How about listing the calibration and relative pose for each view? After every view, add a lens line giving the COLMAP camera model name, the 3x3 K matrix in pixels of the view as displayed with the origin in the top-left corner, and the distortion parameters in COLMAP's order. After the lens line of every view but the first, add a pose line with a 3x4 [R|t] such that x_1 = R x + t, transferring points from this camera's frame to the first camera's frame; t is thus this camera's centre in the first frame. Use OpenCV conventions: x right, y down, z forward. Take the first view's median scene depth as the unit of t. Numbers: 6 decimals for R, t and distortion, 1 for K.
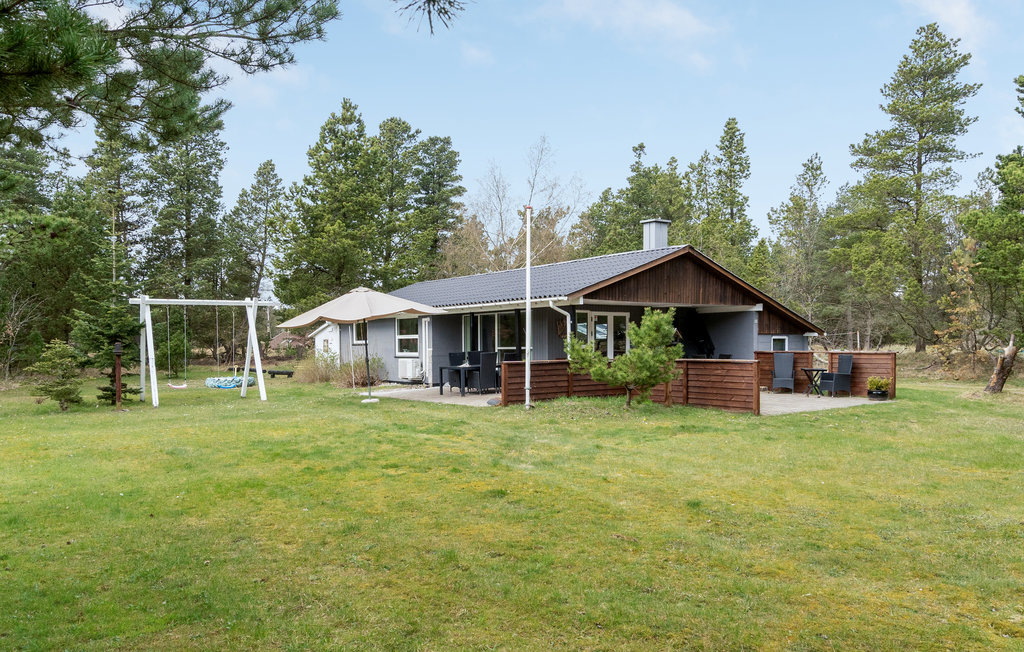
lens RADIAL K [[748.0, 0, 513.0], [0, 748.0, 346.0], [0, 0, 1]] dist [-0.048851, 0.115091]
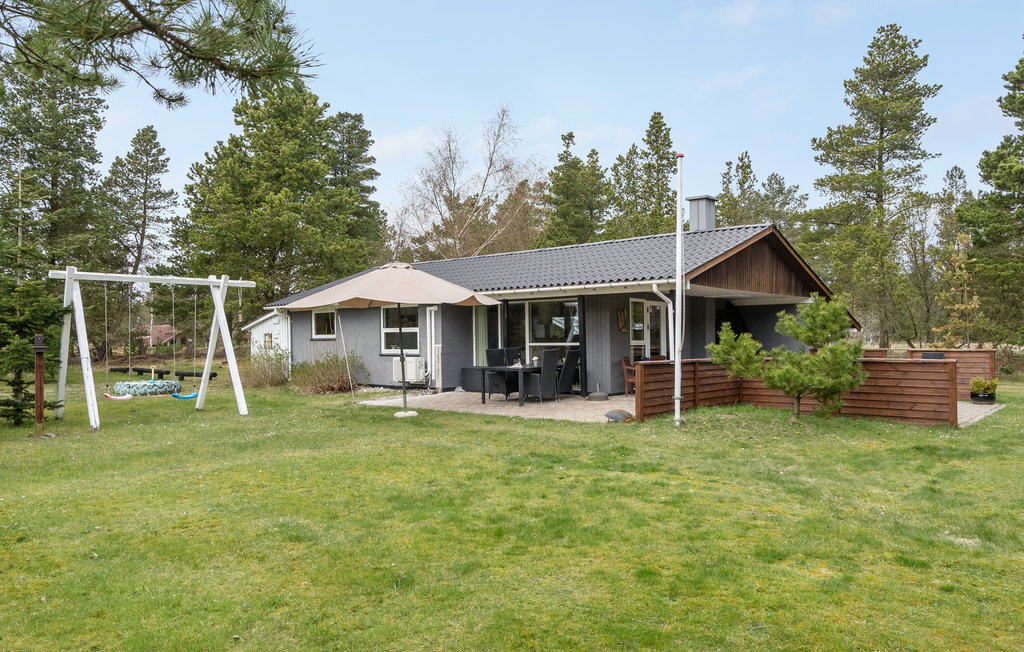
lens RADIAL K [[732.9, 0, 512.0], [0, 732.9, 326.0], [0, 0, 1]] dist [0.001933, -0.001081]
pose [[0.980106, 0.007665, 0.198325, -0.128003], [-0.002821, 0.999691, -0.024691, 0.001723], [-0.198453, 0.023640, 0.979825, 0.140884]]
